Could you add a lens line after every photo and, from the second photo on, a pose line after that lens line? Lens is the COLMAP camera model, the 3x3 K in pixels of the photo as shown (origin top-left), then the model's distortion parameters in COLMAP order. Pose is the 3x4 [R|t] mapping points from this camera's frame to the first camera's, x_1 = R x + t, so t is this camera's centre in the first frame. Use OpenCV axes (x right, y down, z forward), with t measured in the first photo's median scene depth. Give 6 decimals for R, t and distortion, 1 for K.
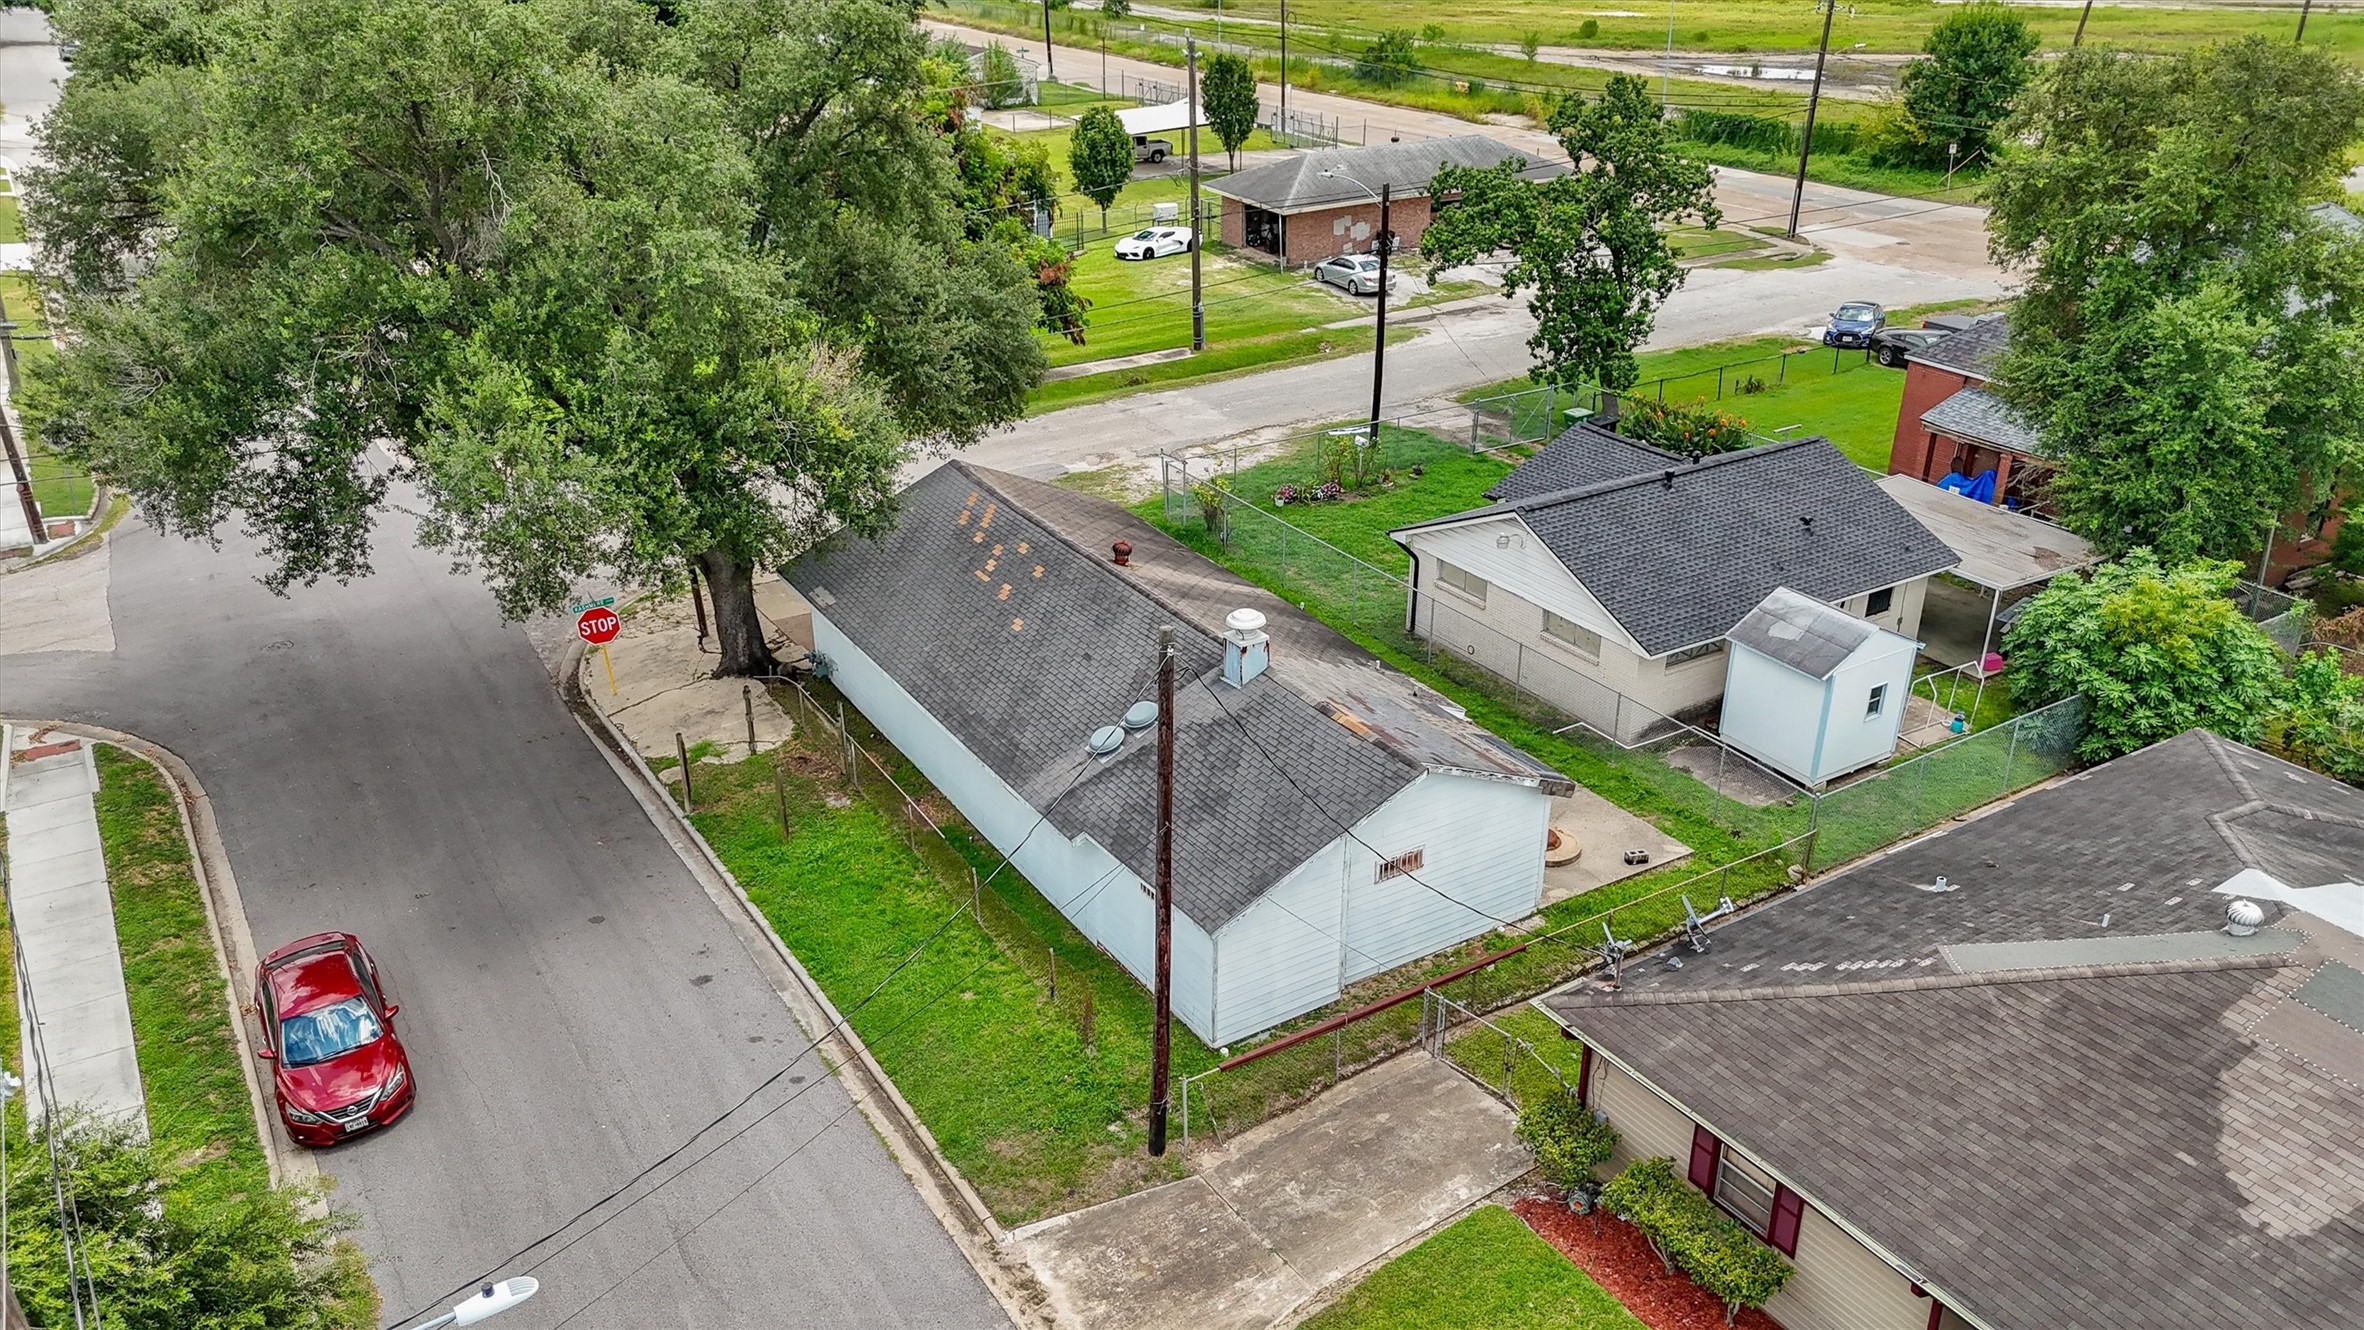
lens RADIAL K [[1757.4, 0, 1182.0], [0, 1757.4, 665.0], [0, 0, 1]] dist [0.116151, -0.097809]
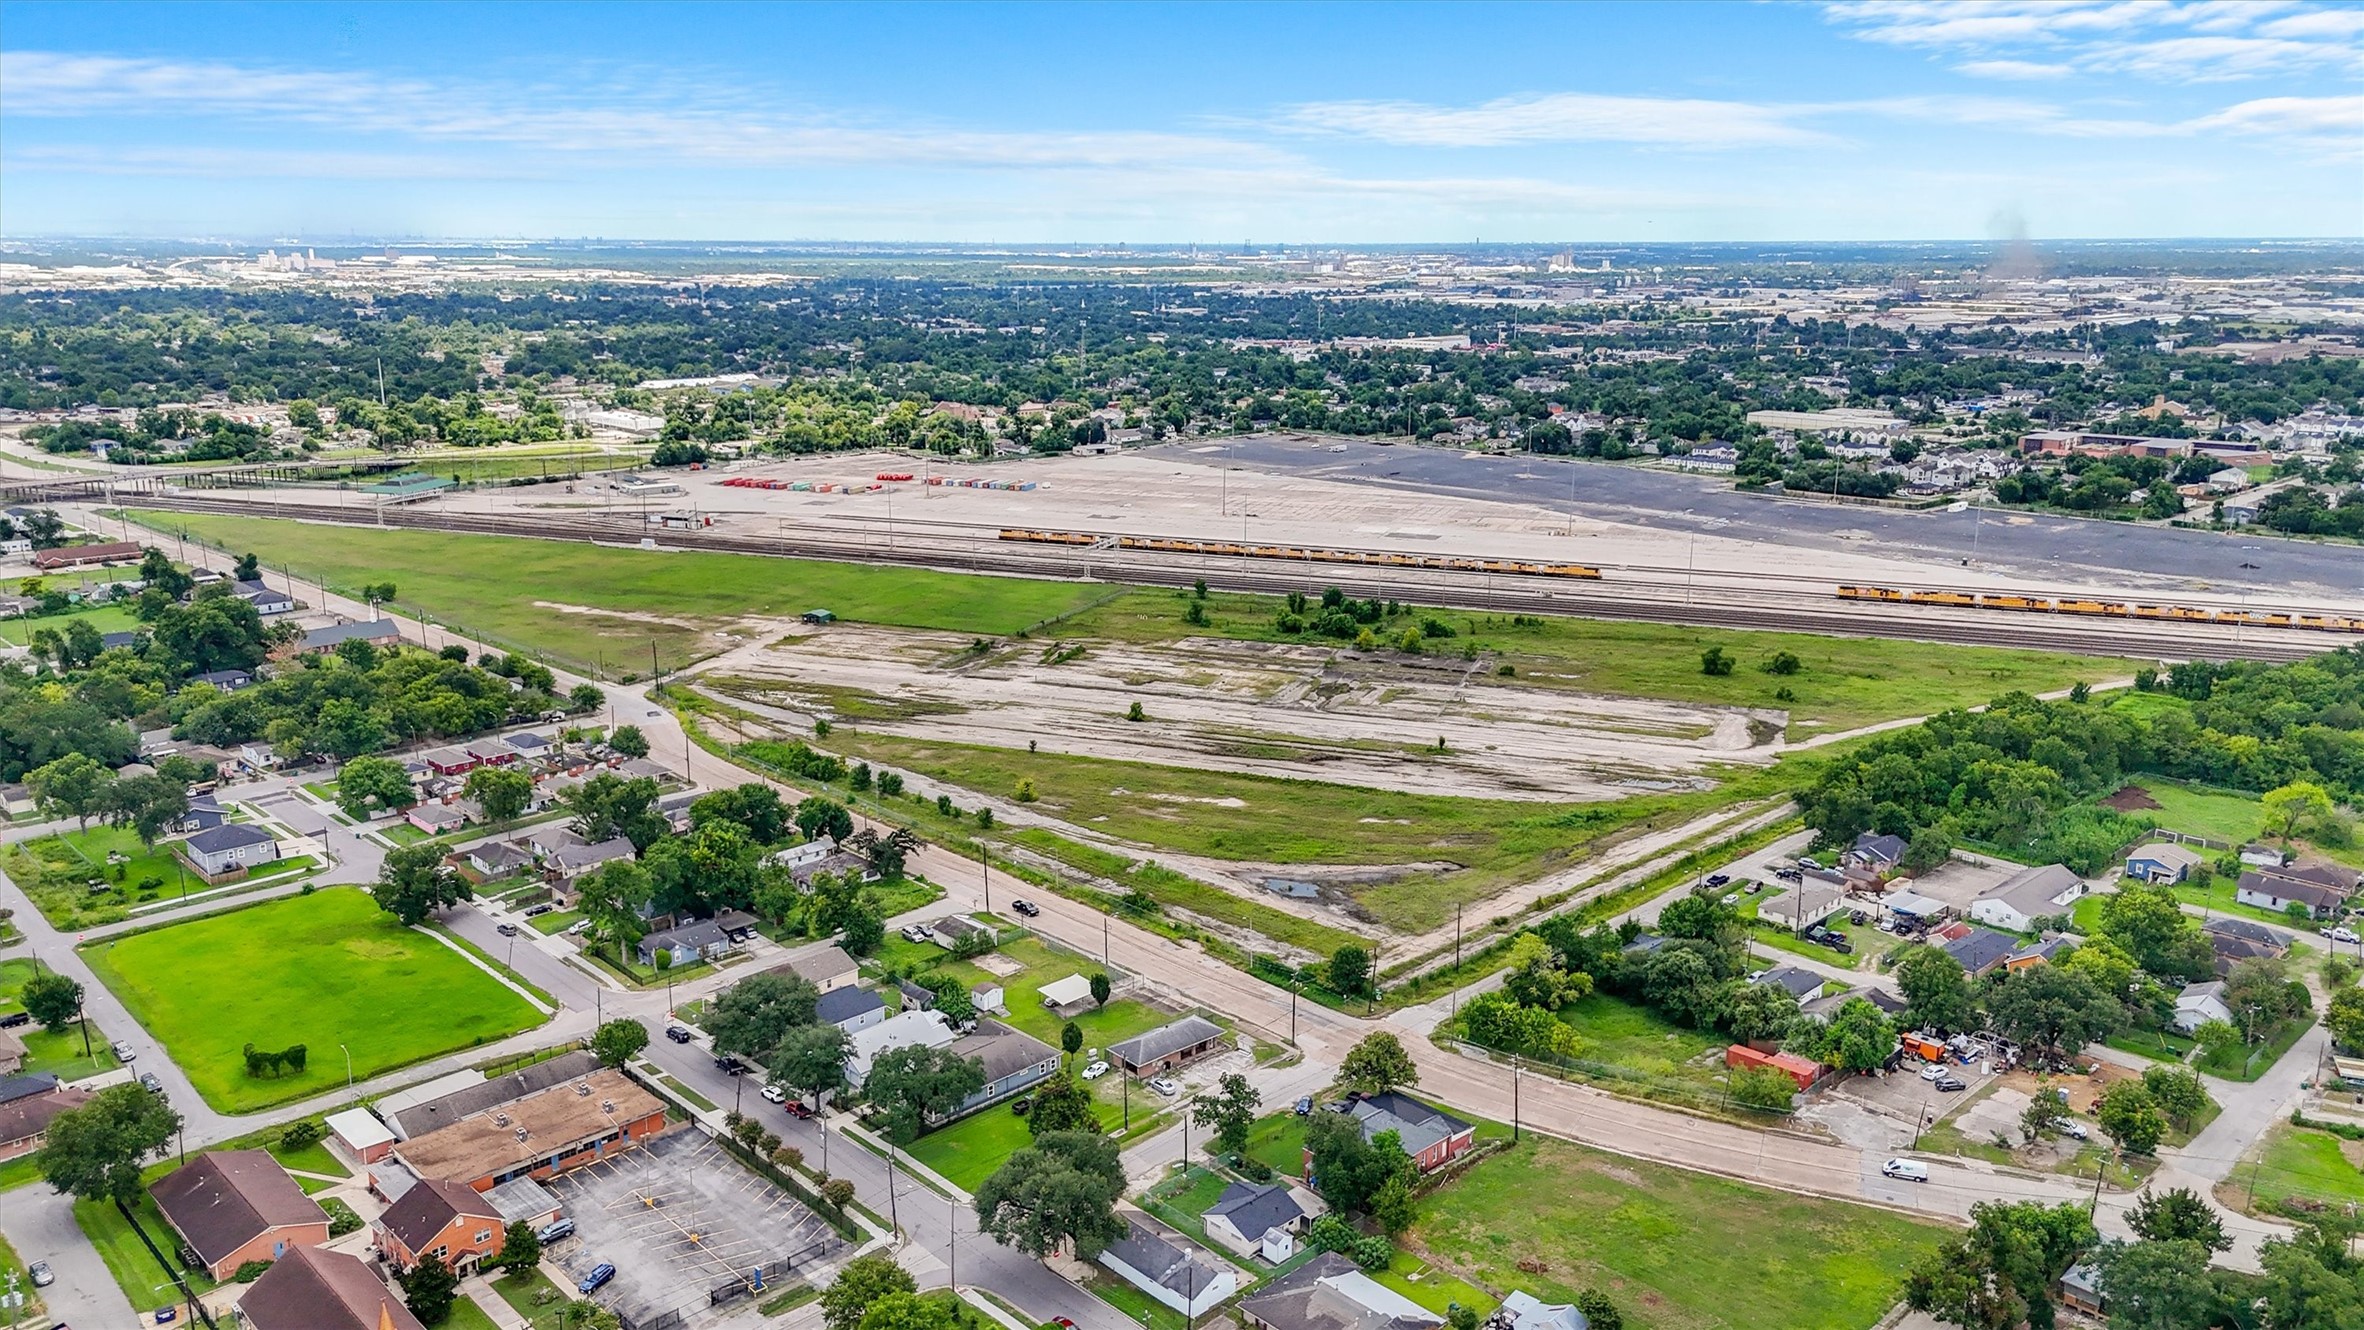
lens RADIAL K [[1757.4, 0, 1182.0], [0, 1757.4, 665.0], [0, 0, 1]] dist [0.116151, -0.097809]
pose [[0.979918, -0.050421, 0.192921, -0.945402], [0.088227, 0.977280, -0.192719, -0.723835], [-0.178821, 0.205870, 0.962102, -4.772599]]
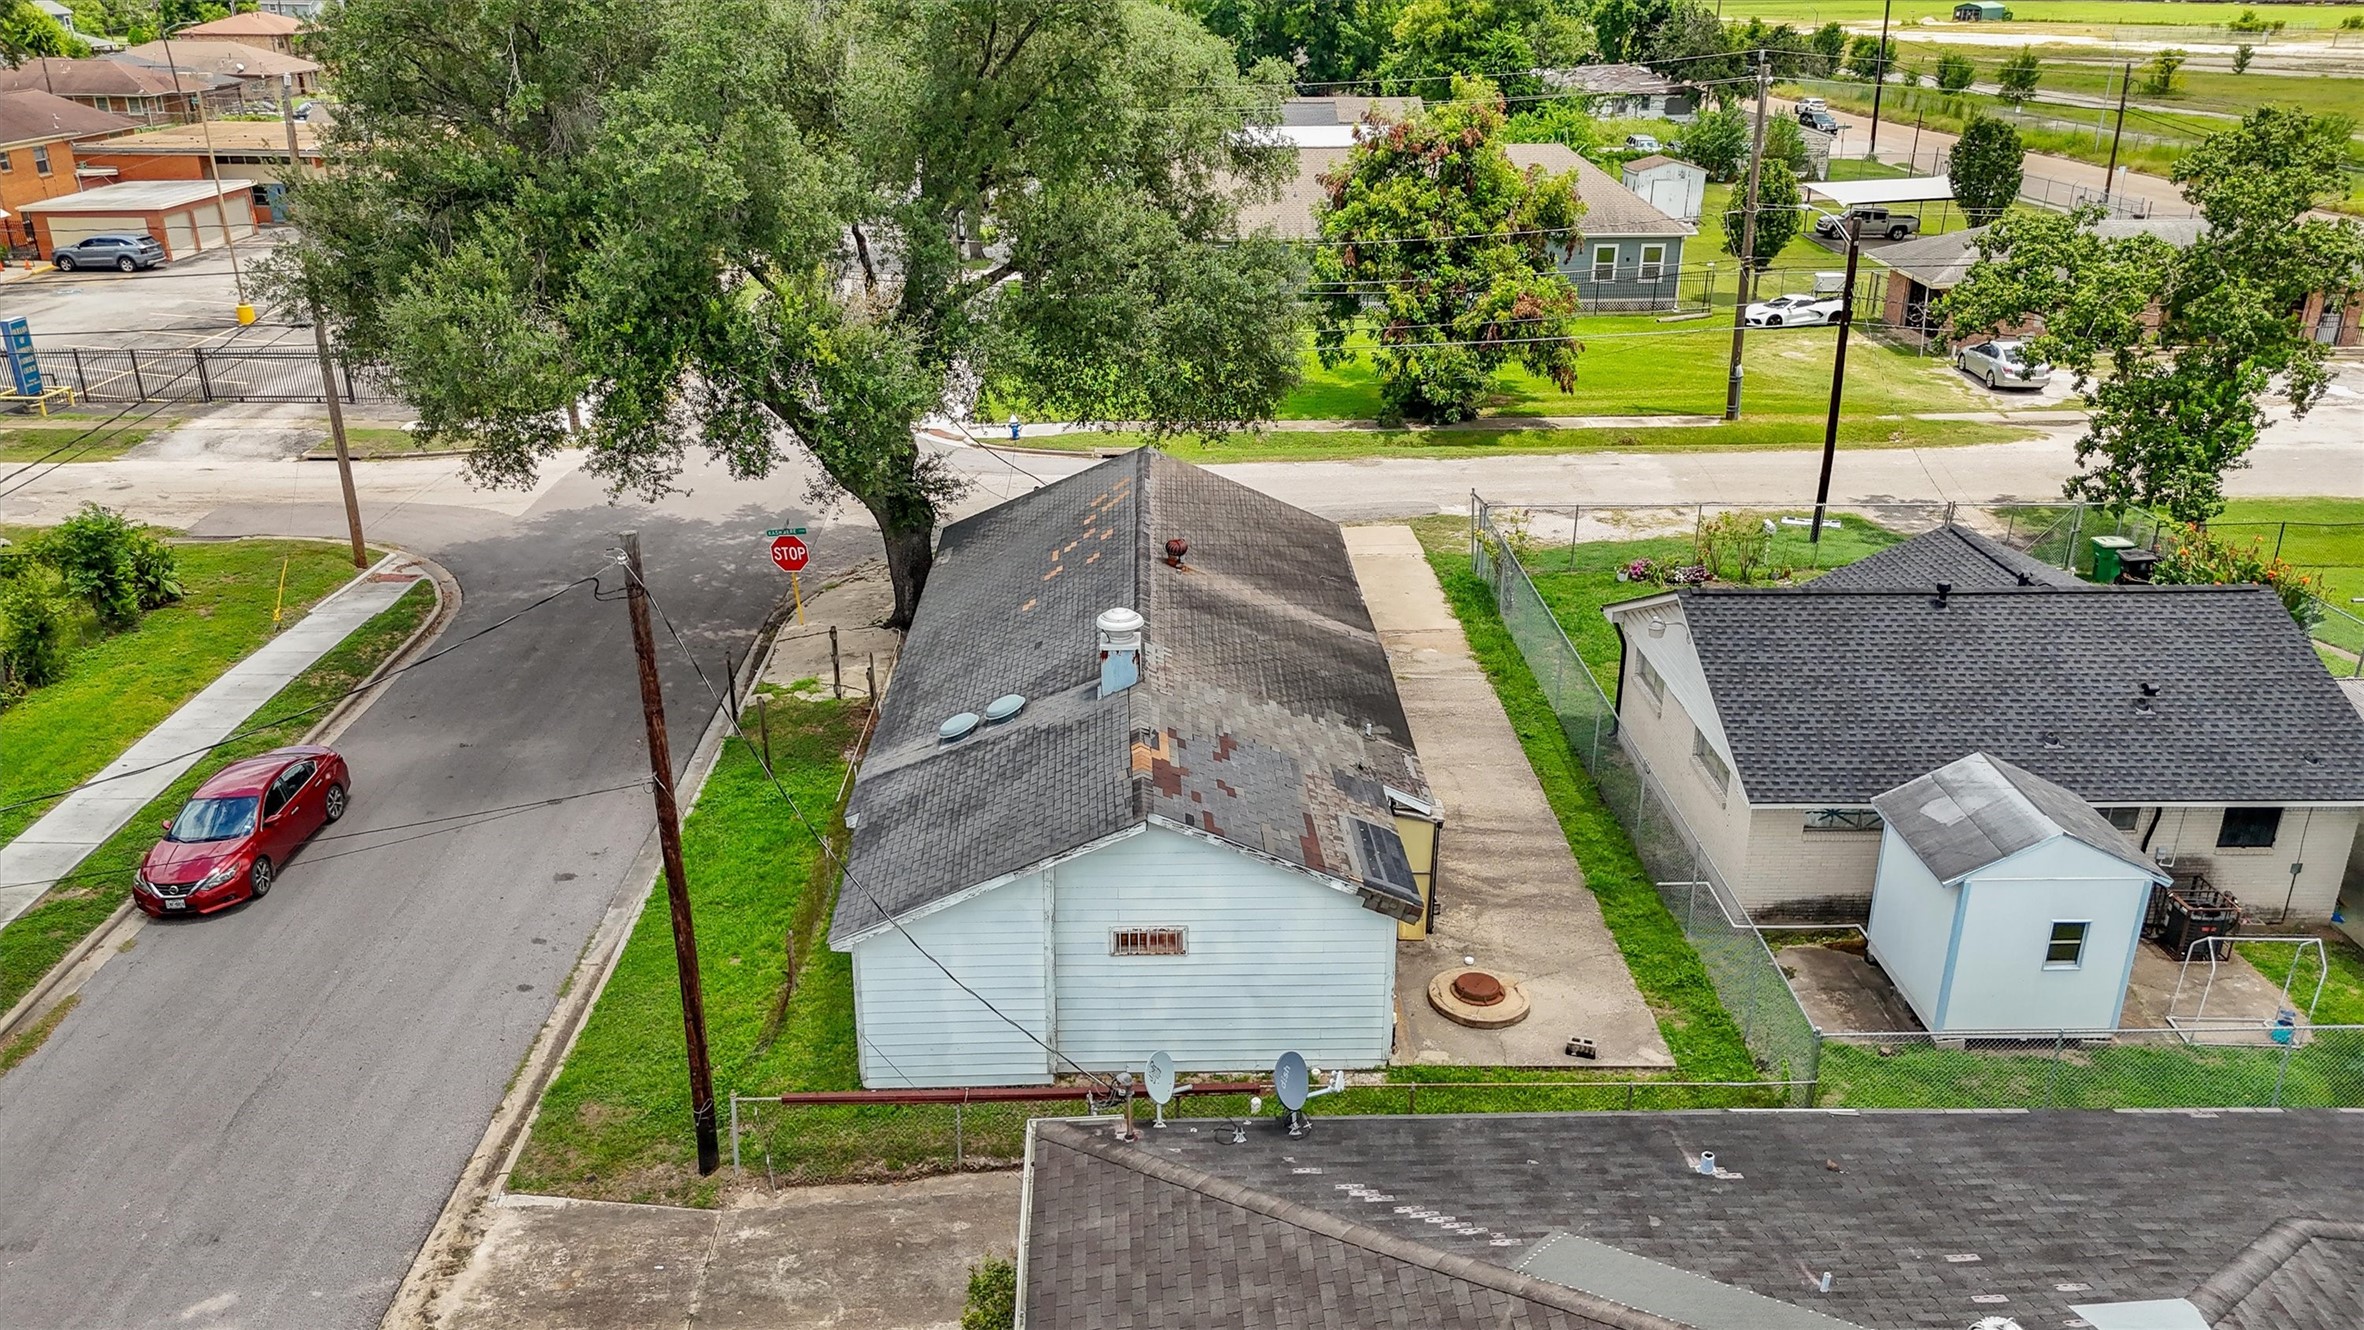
lens RADIAL K [[1751.0, 0, 1182.0], [0, 1751.0, 665.0], [0, 0, 1]] dist [0.097403, -0.103172]
pose [[0.858698, 0.191545, -0.475341, 0.378762], [-0.216437, 0.976294, 0.002420, -0.011175], [0.464535, 0.100804, 0.879799, 0.228070]]
